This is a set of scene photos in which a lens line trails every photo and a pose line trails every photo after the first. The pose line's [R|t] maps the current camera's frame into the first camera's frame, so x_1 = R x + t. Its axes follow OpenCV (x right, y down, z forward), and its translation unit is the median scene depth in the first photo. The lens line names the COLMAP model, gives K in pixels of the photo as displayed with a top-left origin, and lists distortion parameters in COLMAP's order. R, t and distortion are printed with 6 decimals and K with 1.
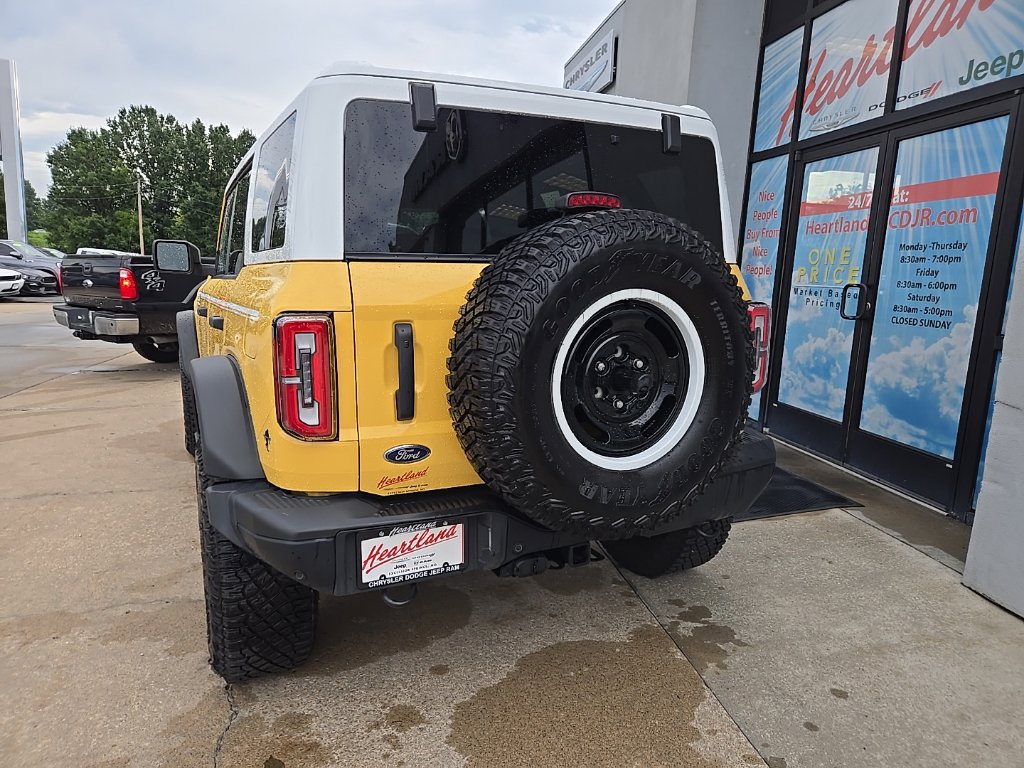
lens RADIAL K [[686.5, 0, 515.7], [0, 686.5, 390.1], [0, 0, 1]] dist [0.068242, -0.054408]
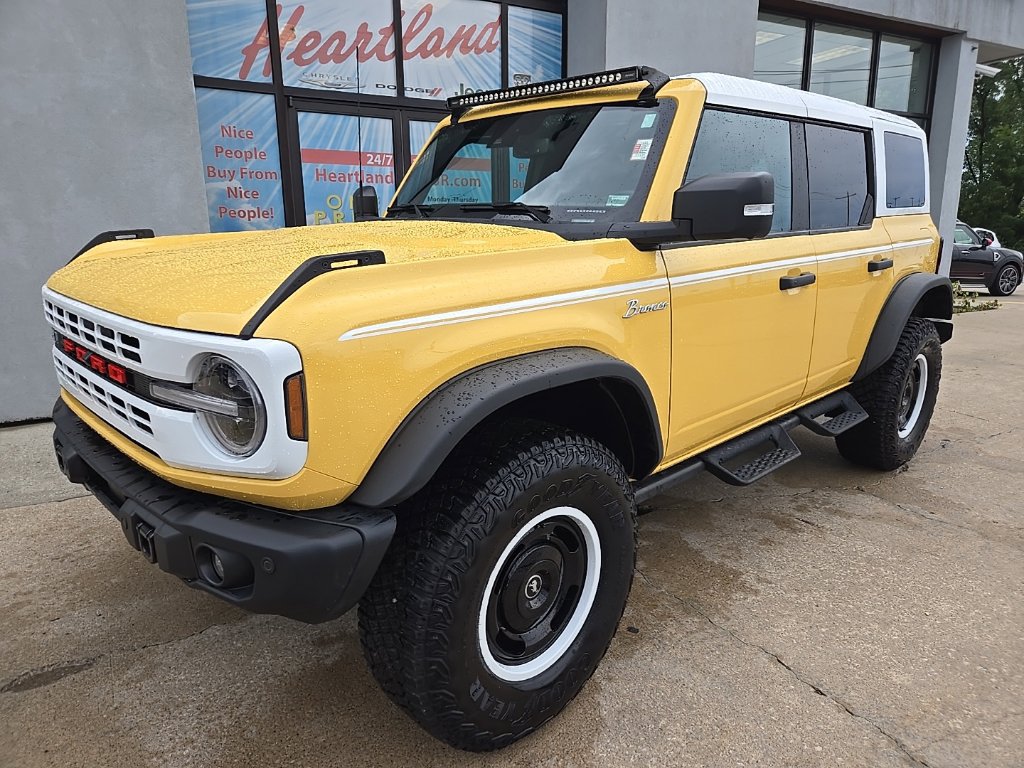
lens RADIAL K [[686.5, 0, 518.6], [0, 686.5, 384.4], [0, 0, 1]] dist [0.068242, -0.054408]
pose [[-0.312882, -0.237345, 0.919659, -1.917641], [0.158346, 0.941688, 0.296902, -0.493535], [-0.936499, 0.238520, -0.257055, 2.668712]]
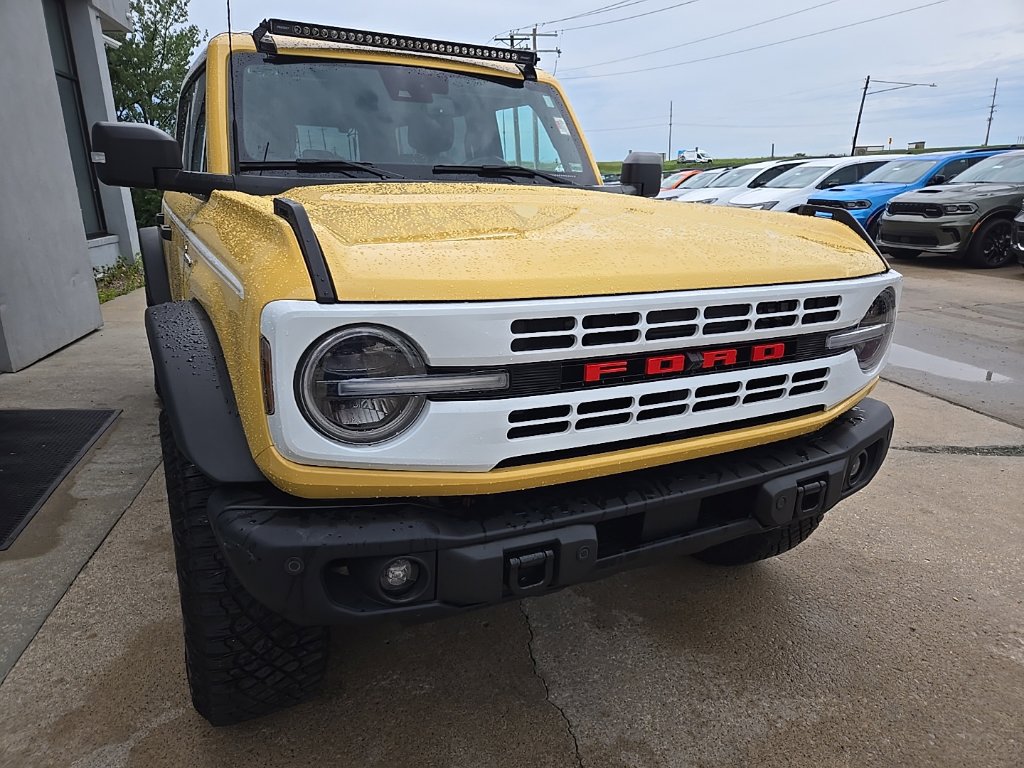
lens RADIAL K [[686.5, 0, 509.7], [0, 686.5, 382.4], [0, 0, 1]] dist [0.068242, -0.054408]
pose [[-0.999700, -0.016865, -0.017759, -0.698752], [-0.022885, 0.901518, 0.432137, -0.624168], [0.008722, 0.432413, -0.901633, 3.599415]]
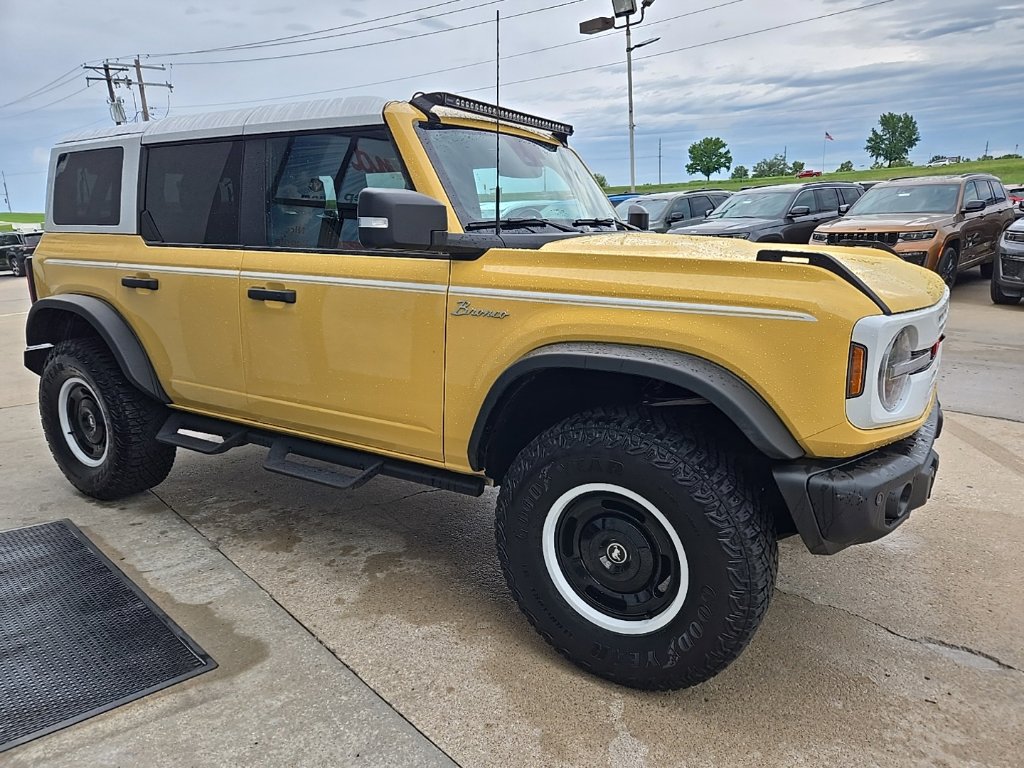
lens RADIAL K [[686.5, 0, 507.3], [0, 686.5, 383.9], [0, 0, 1]] dist [0.068242, -0.054408]
pose [[-0.858187, 0.122394, -0.498532, 0.303221], [-0.076805, 0.929614, 0.360442, -0.627810], [0.507559, 0.347617, -0.788382, 3.521444]]
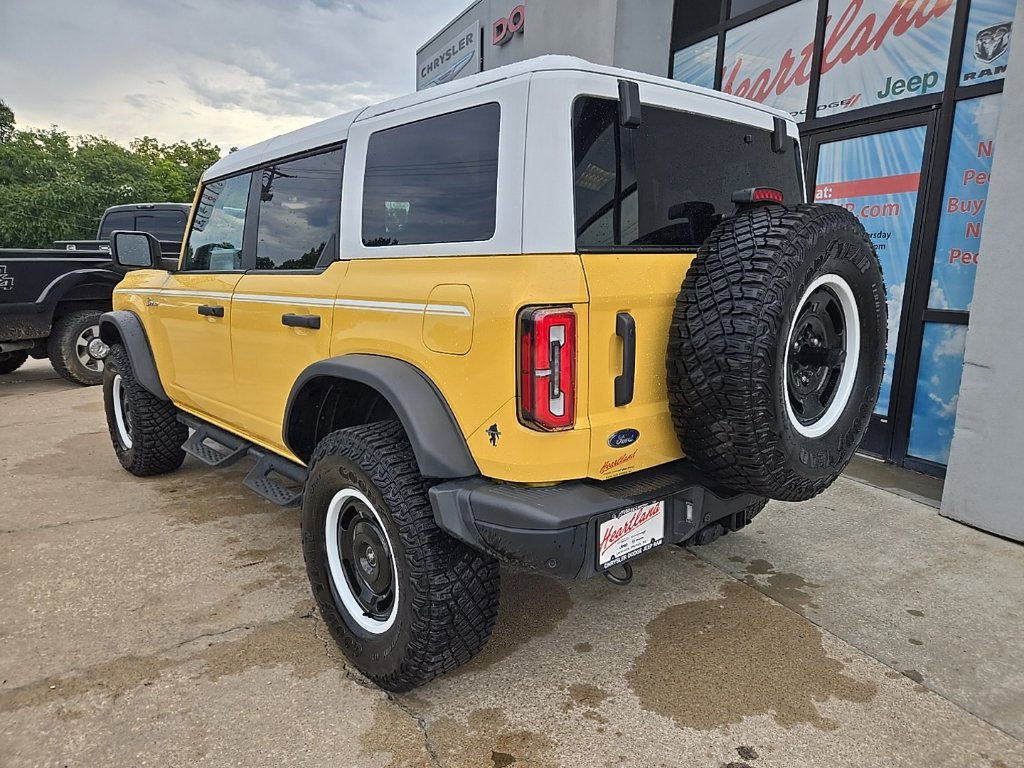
lens RADIAL K [[686.5, 0, 520.4], [0, 686.5, 389.3], [0, 0, 1]] dist [0.068242, -0.054408]
pose [[0.963321, -0.061313, 0.261254, -0.532140], [0.057764, 0.998104, 0.021249, -0.011347], [-0.262062, -0.005379, 0.965036, 0.033304]]
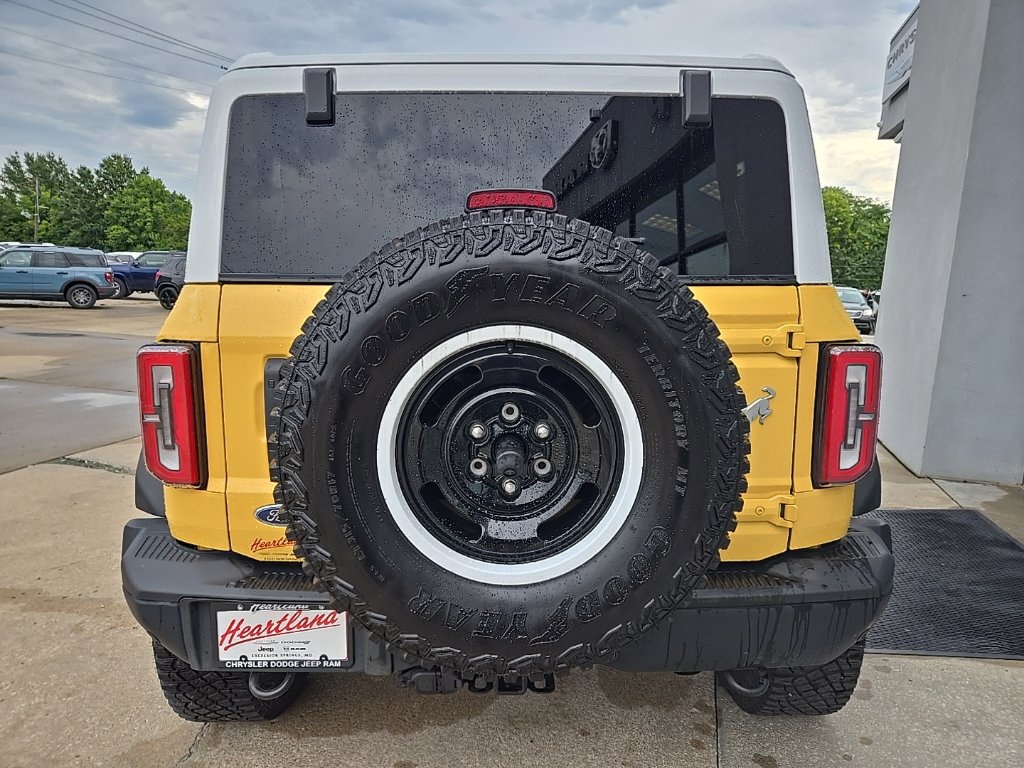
lens RADIAL K [[692.7, 0, 515.0], [0, 692.7, 389.0], [0, 0, 1]] dist [0.042515, -0.009089]
pose [[0.898697, 0.064482, -0.433804, 0.413906], [-0.073711, 0.997270, -0.004467, -0.069634], [0.432332, 0.035991, 0.900996, 0.332678]]
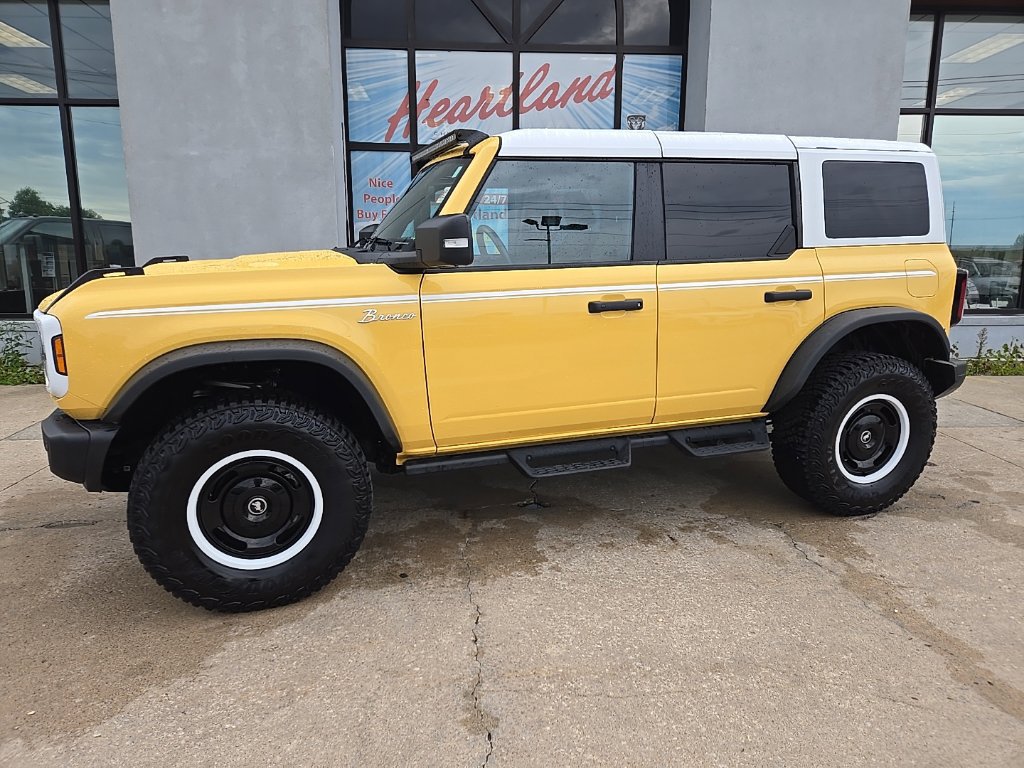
lens RADIAL K [[686.5, 0, 514.0], [0, 686.5, 384.3], [0, 0, 1]] dist [0.068242, -0.054408]
pose [[0.122452, -0.207617, 0.970516, -2.302636], [0.173240, 0.967333, 0.185079, -0.344891], [-0.977238, 0.145469, 0.154419, 1.775210]]
